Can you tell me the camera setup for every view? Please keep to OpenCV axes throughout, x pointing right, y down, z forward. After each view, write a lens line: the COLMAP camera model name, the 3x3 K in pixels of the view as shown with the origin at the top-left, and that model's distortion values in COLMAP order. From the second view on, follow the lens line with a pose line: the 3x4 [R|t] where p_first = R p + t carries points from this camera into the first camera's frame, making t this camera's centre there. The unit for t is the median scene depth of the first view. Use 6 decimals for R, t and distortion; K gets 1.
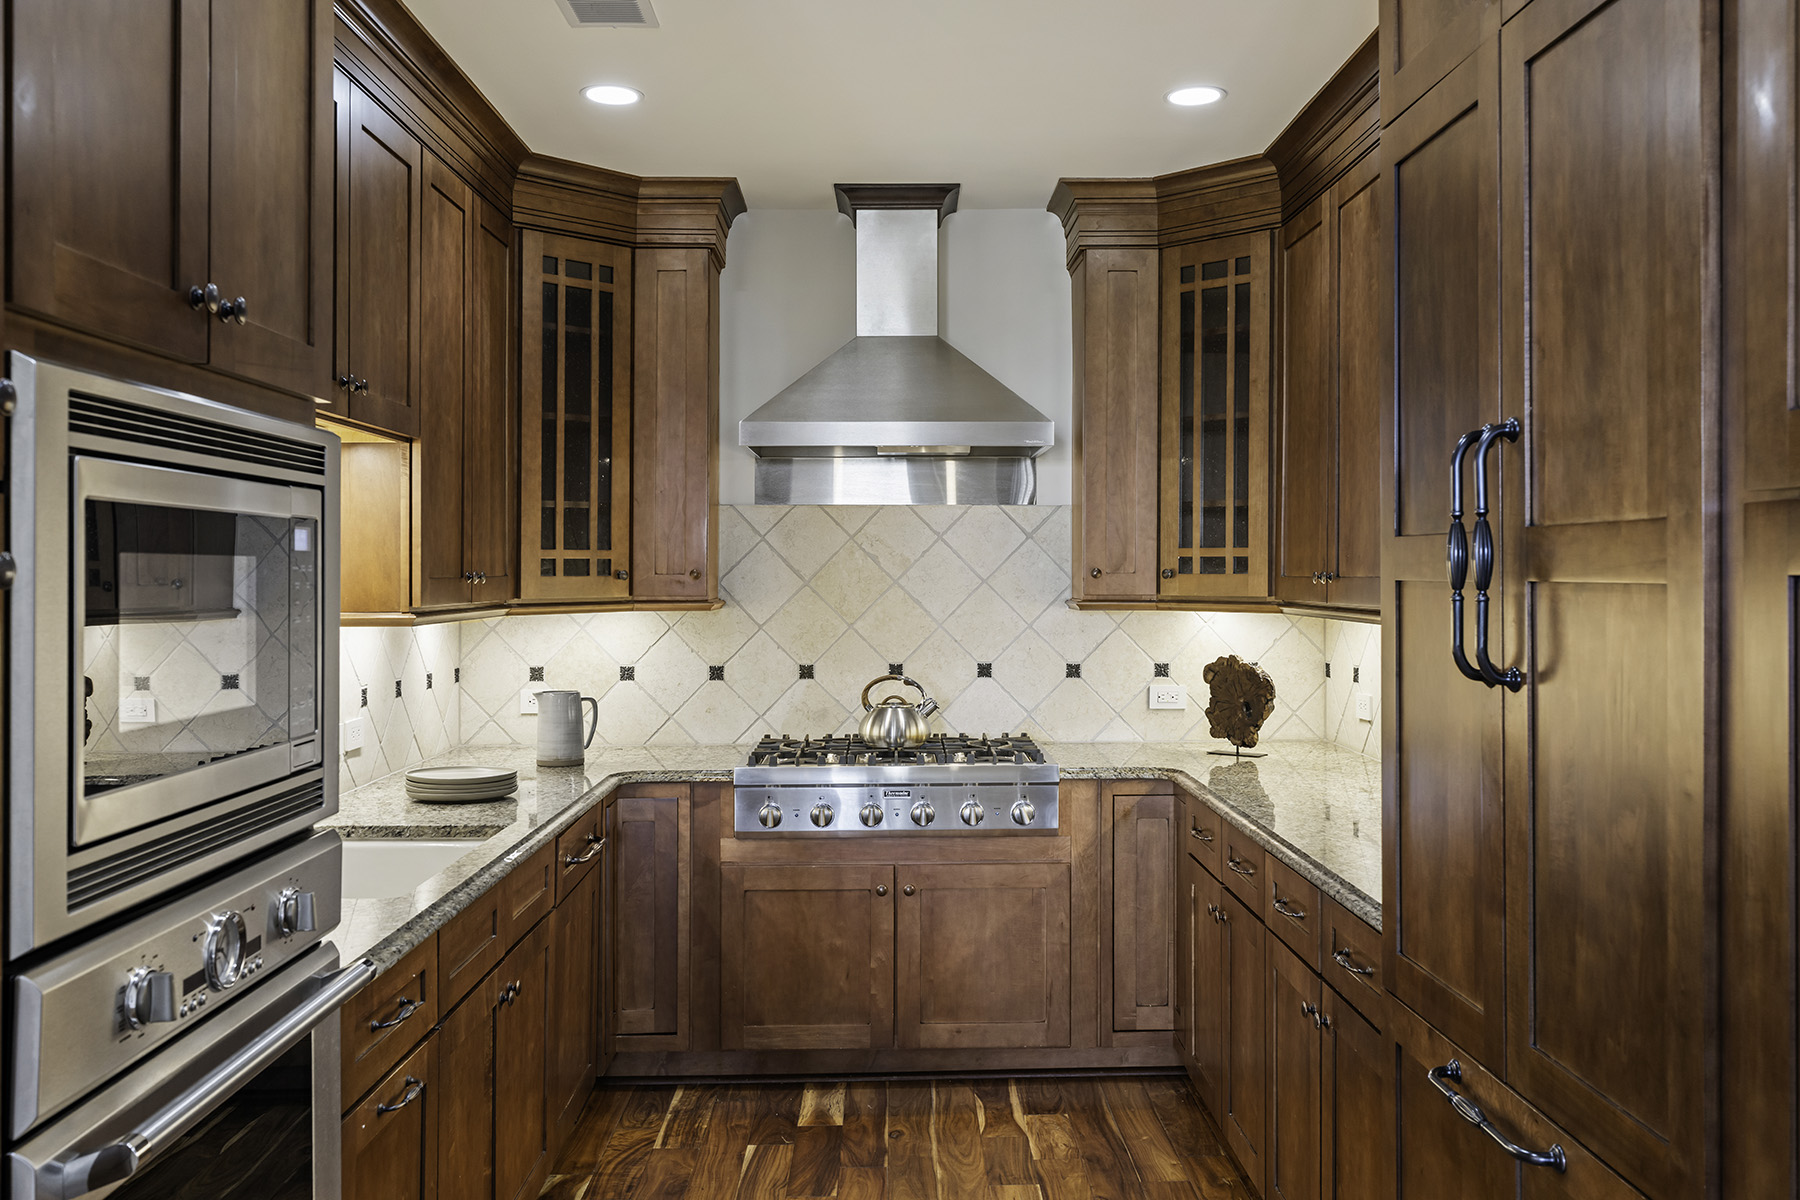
lens RADIAL K [[1517.1, 0, 936.3], [0, 1517.1, 549.3], [0, 0, 1]] dist [-0.013908, 0.002479]
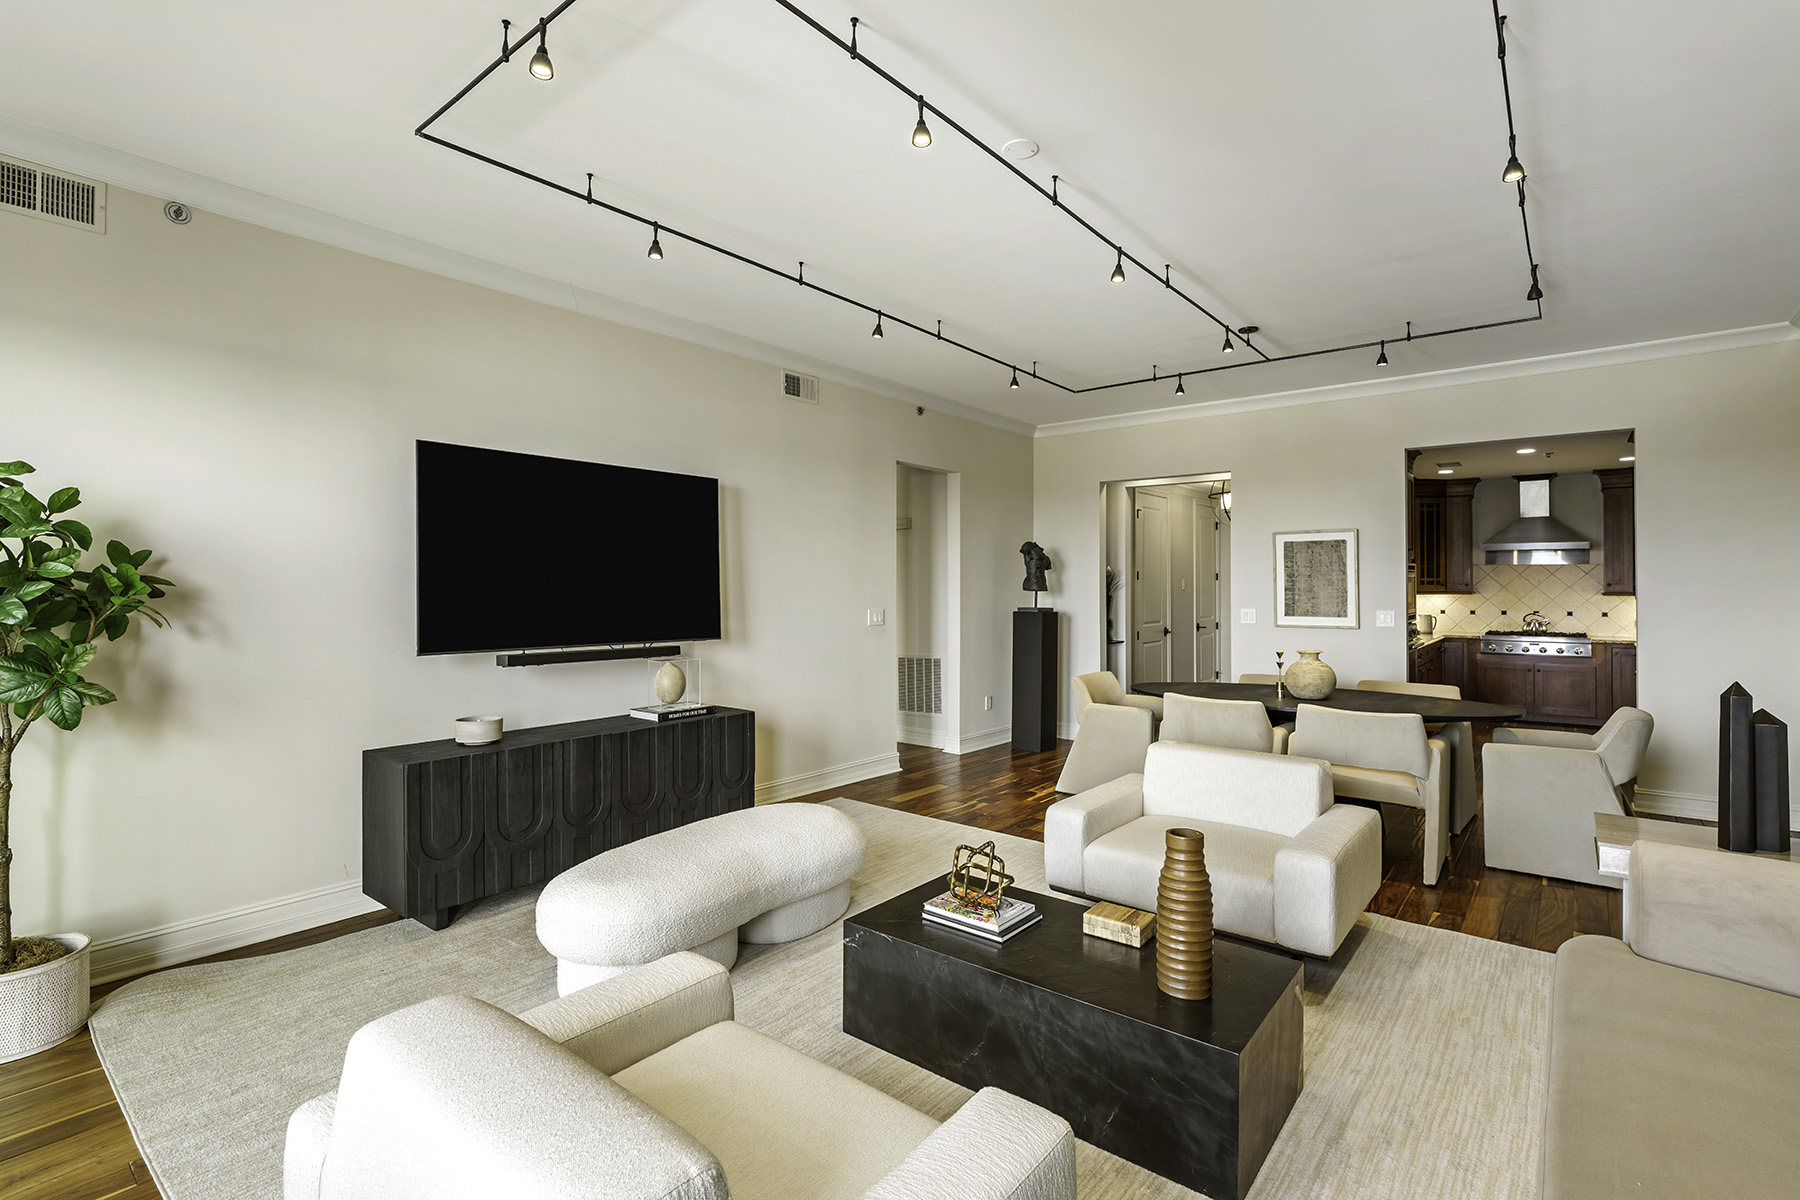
lens RADIAL K [[820.9, 0, 905.1], [0, 820.9, 584.5], [0, 0, 1]] dist [-0.000870, -0.001292]
pose [[0.757065, -0.002232, -0.653335, 0.117959], [0.011720, 0.999880, 0.010165, -0.022015], [0.653234, -0.015352, 0.757000, -1.497301]]
